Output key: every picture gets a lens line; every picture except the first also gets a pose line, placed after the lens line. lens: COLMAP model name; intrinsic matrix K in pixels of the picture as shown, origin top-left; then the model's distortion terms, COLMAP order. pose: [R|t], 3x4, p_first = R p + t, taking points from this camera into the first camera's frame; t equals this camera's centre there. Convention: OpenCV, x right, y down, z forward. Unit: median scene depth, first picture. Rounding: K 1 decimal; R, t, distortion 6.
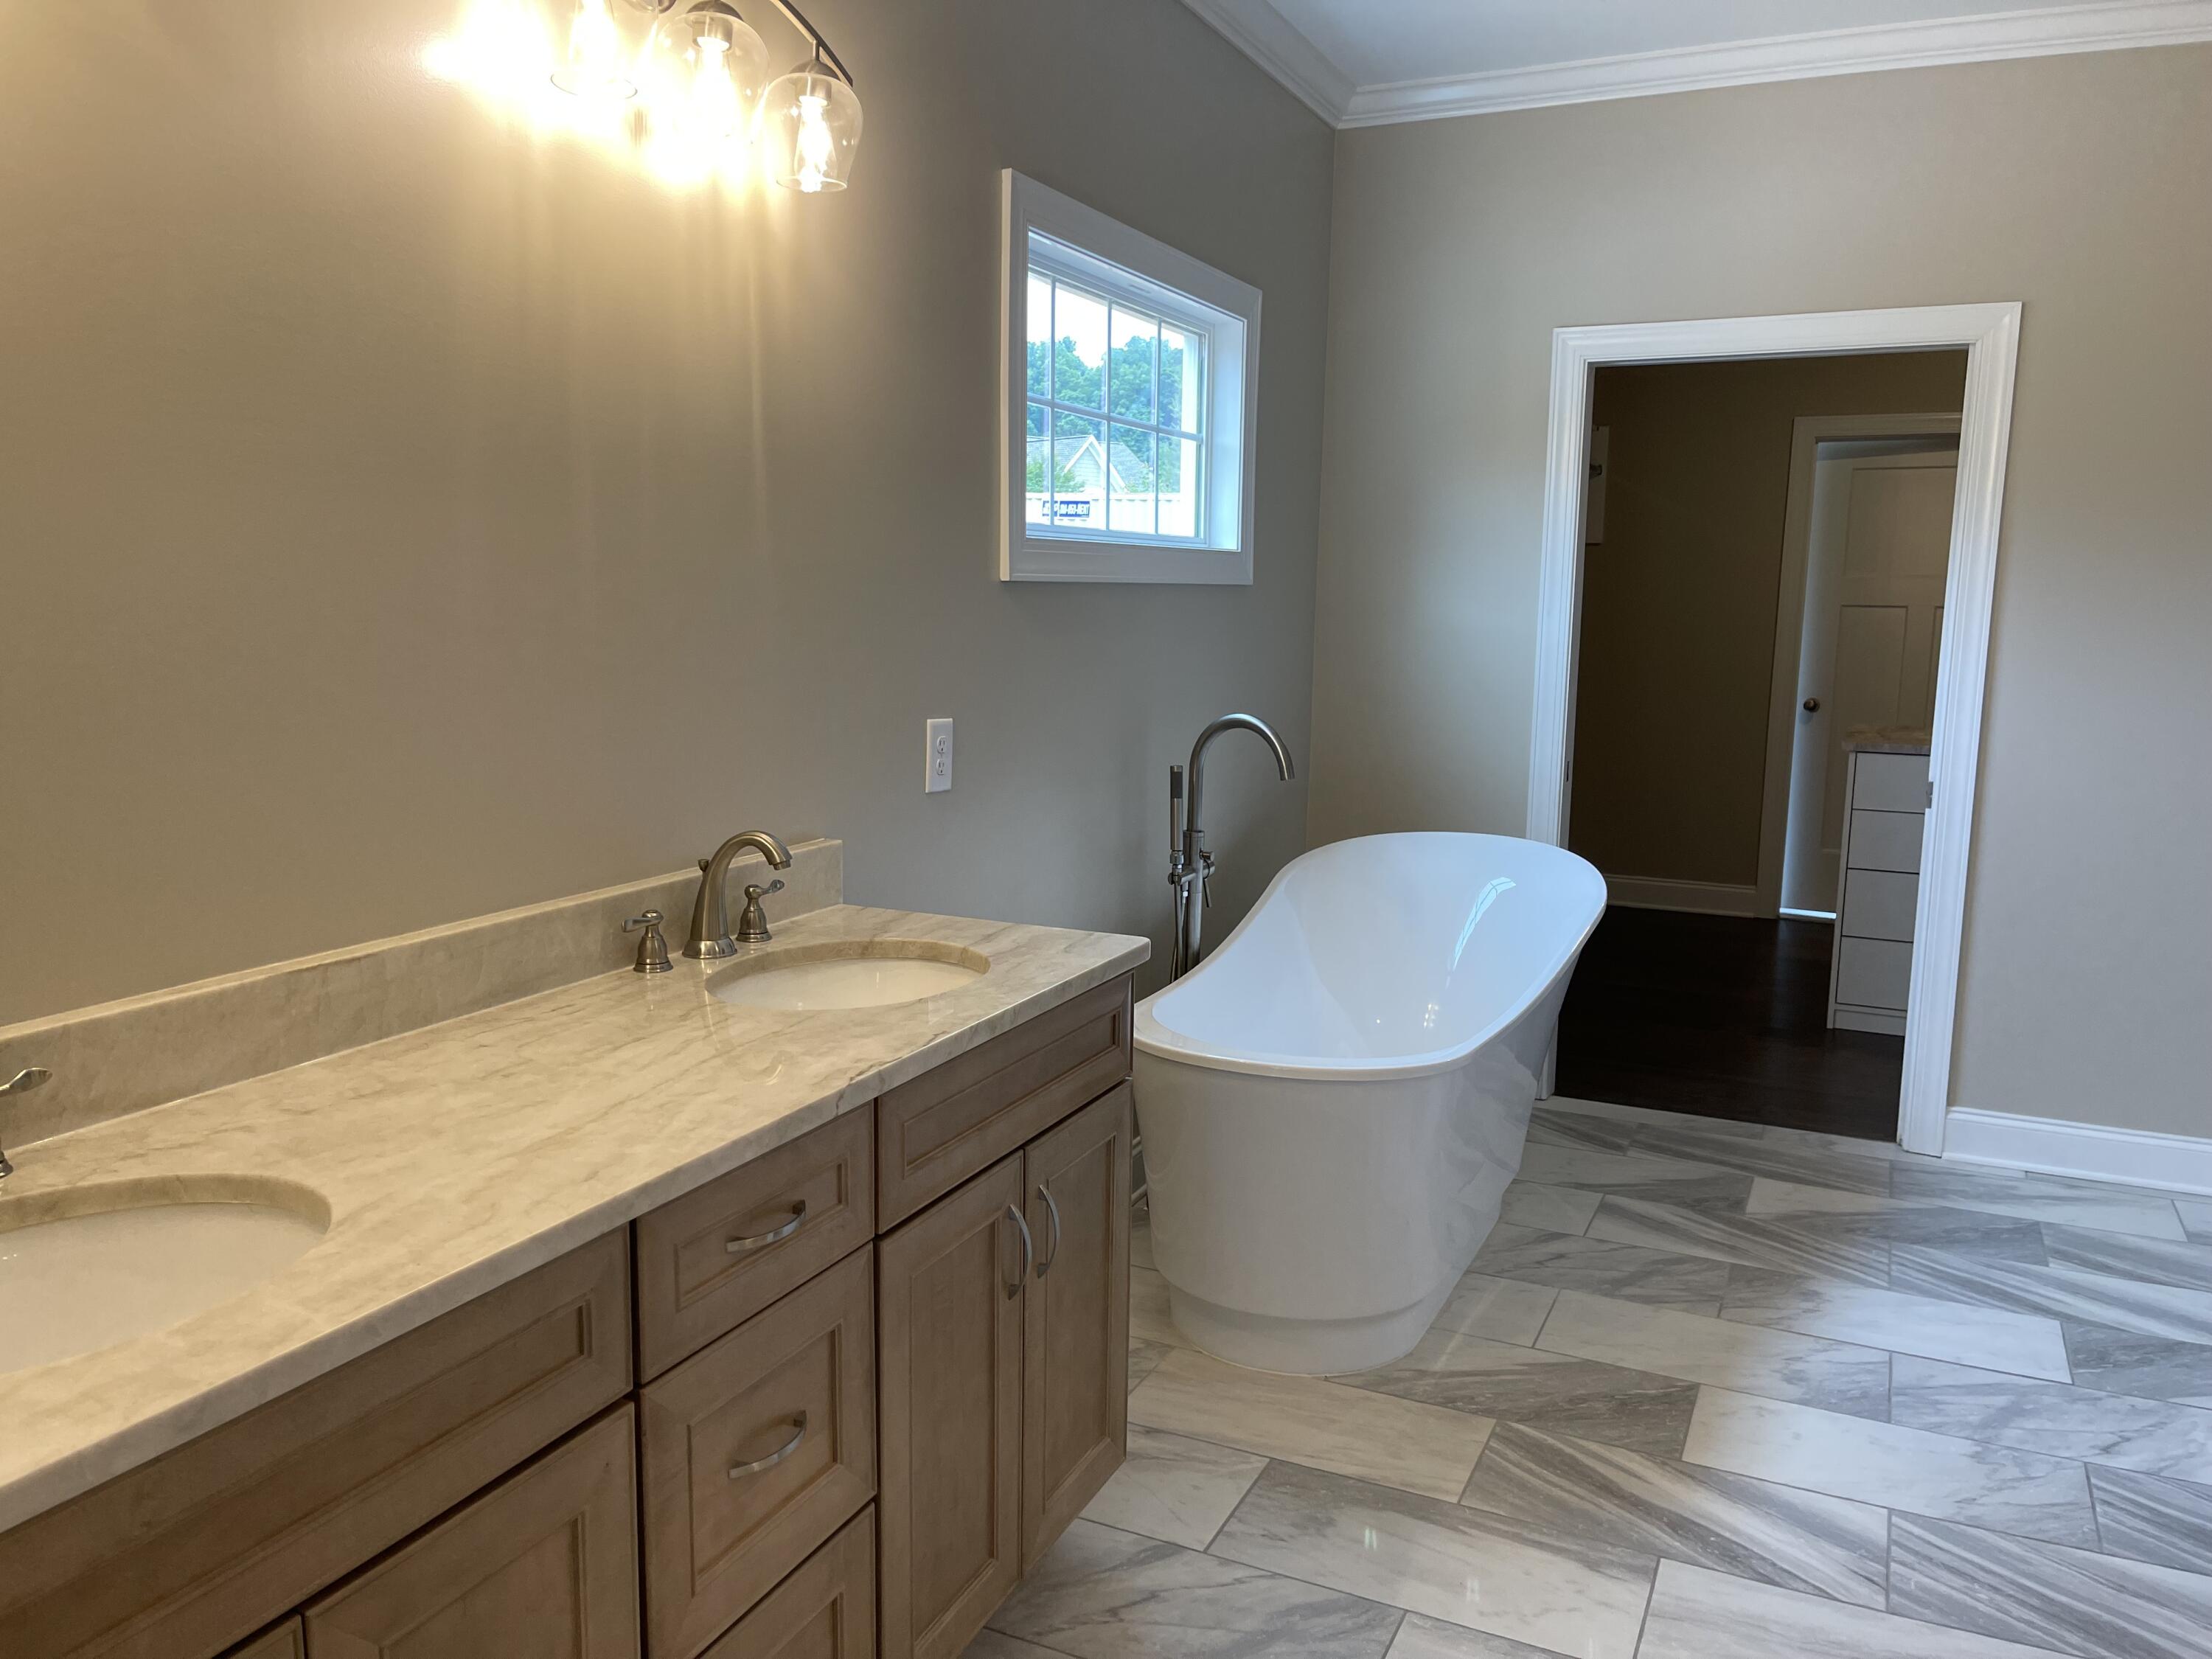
lens RADIAL K [[1645.1, 0, 1106.0], [0, 1645.1, 829.5], [0, 0, 1]] dist [0.001039, 0.002144]
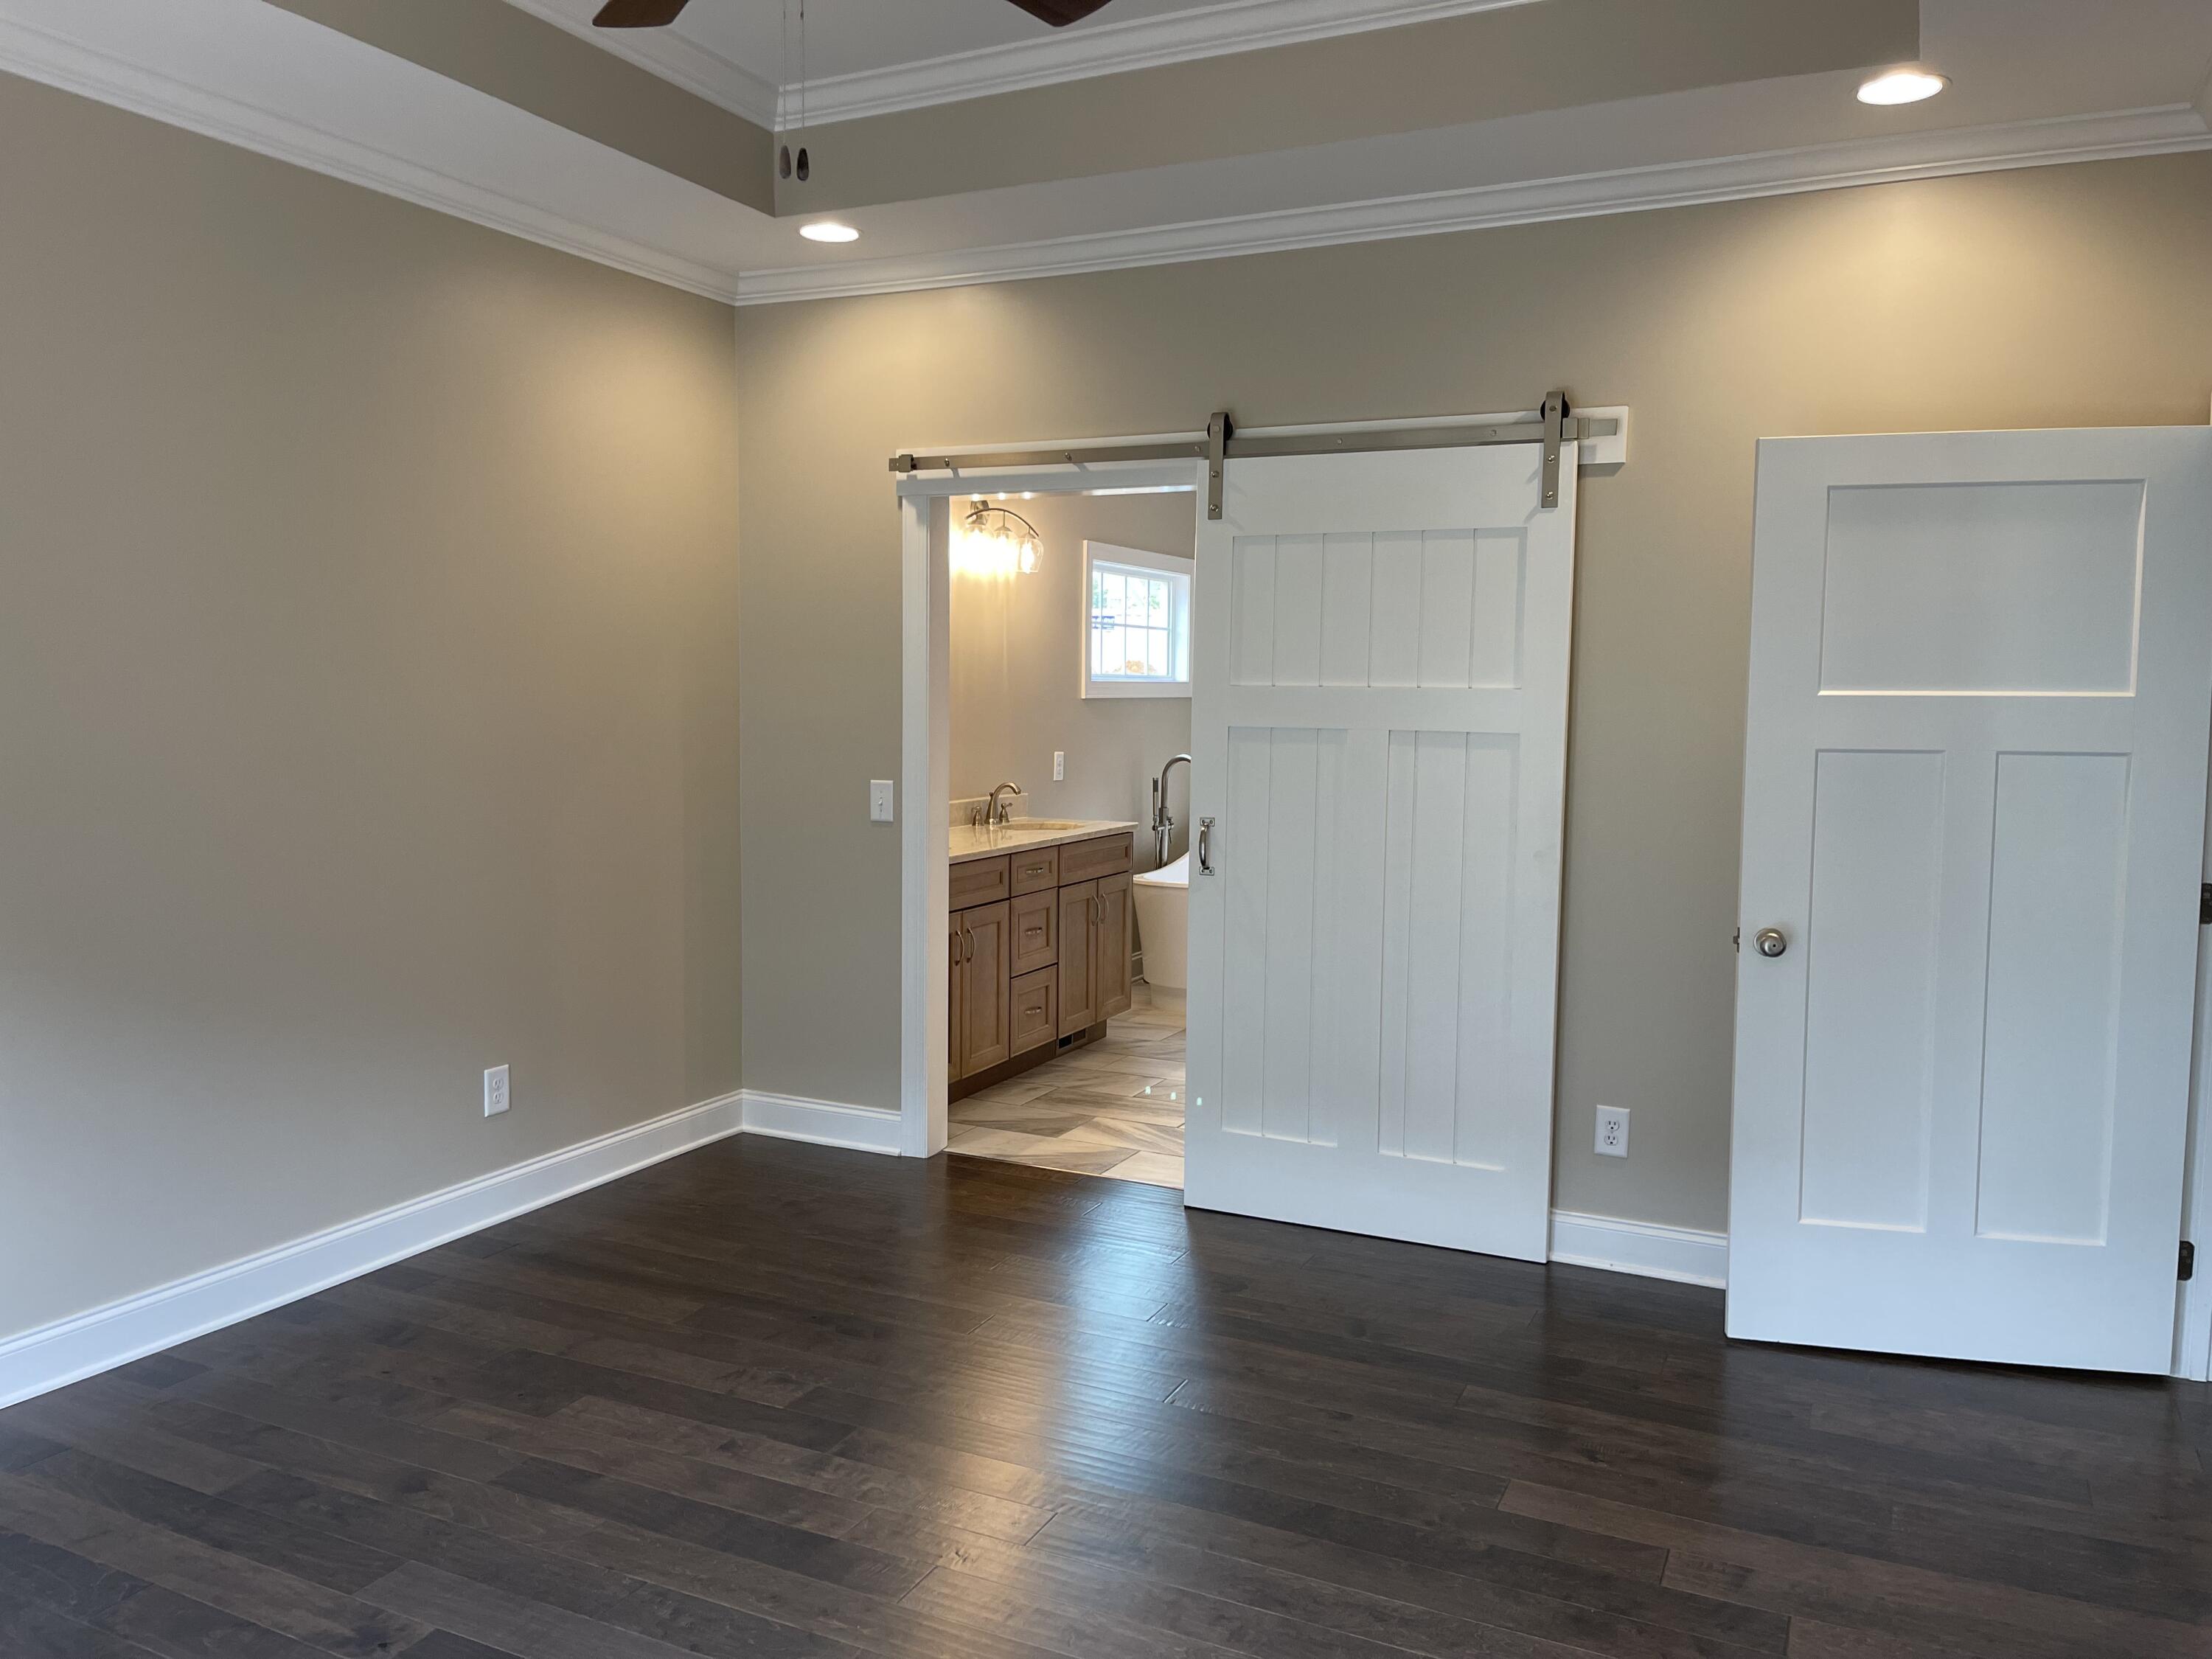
lens RADIAL K [[1645.1, 0, 1106.0], [0, 1645.1, 829.5], [0, 0, 1]] dist [0.001039, 0.002144]
pose [[0.999888, -0.000386, -0.014956, 0.010337], [-0.000448, 0.998447, -0.055700, 0.196659], [0.014955, 0.055700, 0.998336, -1.556940]]
